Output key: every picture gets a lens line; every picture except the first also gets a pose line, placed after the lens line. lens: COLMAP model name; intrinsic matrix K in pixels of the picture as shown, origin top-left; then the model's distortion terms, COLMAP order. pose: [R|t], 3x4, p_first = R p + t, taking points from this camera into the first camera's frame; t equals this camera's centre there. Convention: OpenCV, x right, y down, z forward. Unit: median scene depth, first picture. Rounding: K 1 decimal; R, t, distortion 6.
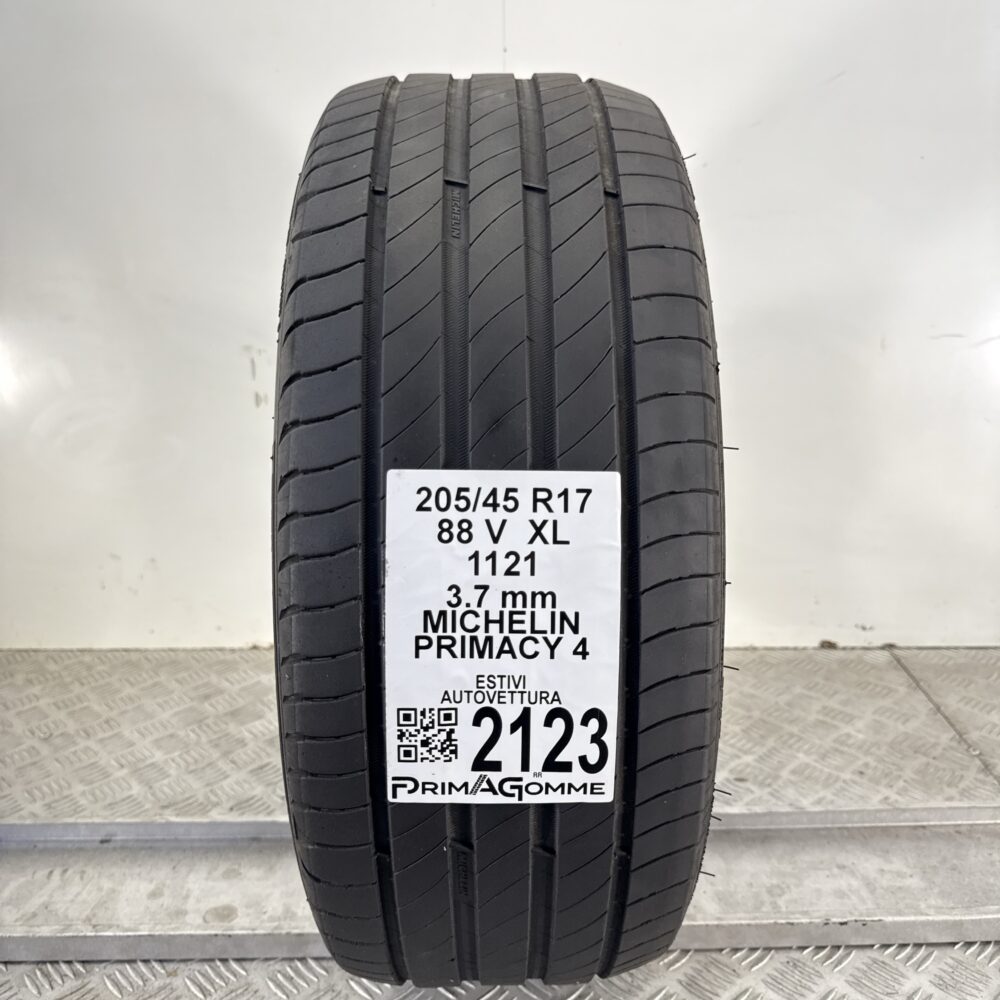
lens RADIAL K [[1181.3, 0, 506.5], [0, 1181.3, 499.0], [0, 0, 1]] dist [0.051512, 0.000000]
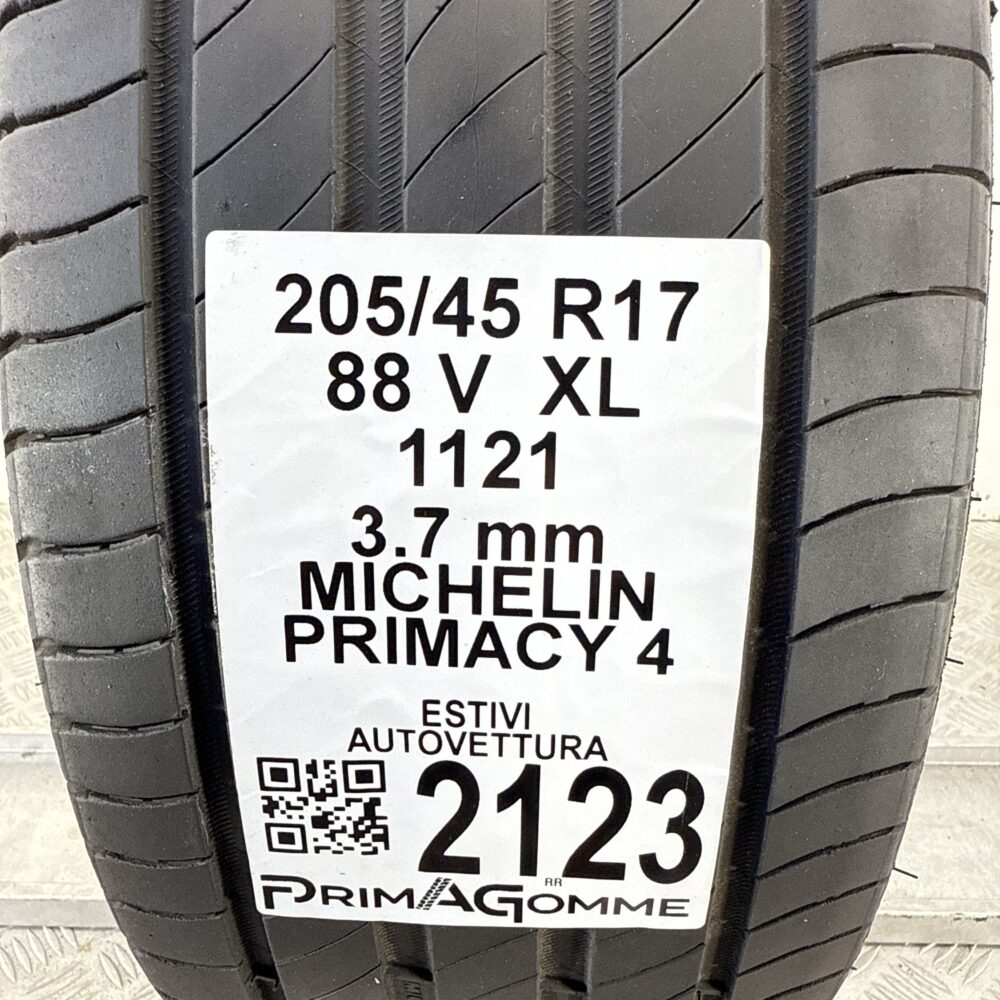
lens RADIAL K [[896.0, 0, 499.2], [0, 896.0, 497.6], [0, 0, 1]] dist [-0.009409, 0.022342]
pose [[0.997578, 0.022035, -0.065971, 0.024939], [-0.010326, 0.984897, 0.172831, 0.012082], [0.068783, -0.171731, 0.982740, 0.668229]]
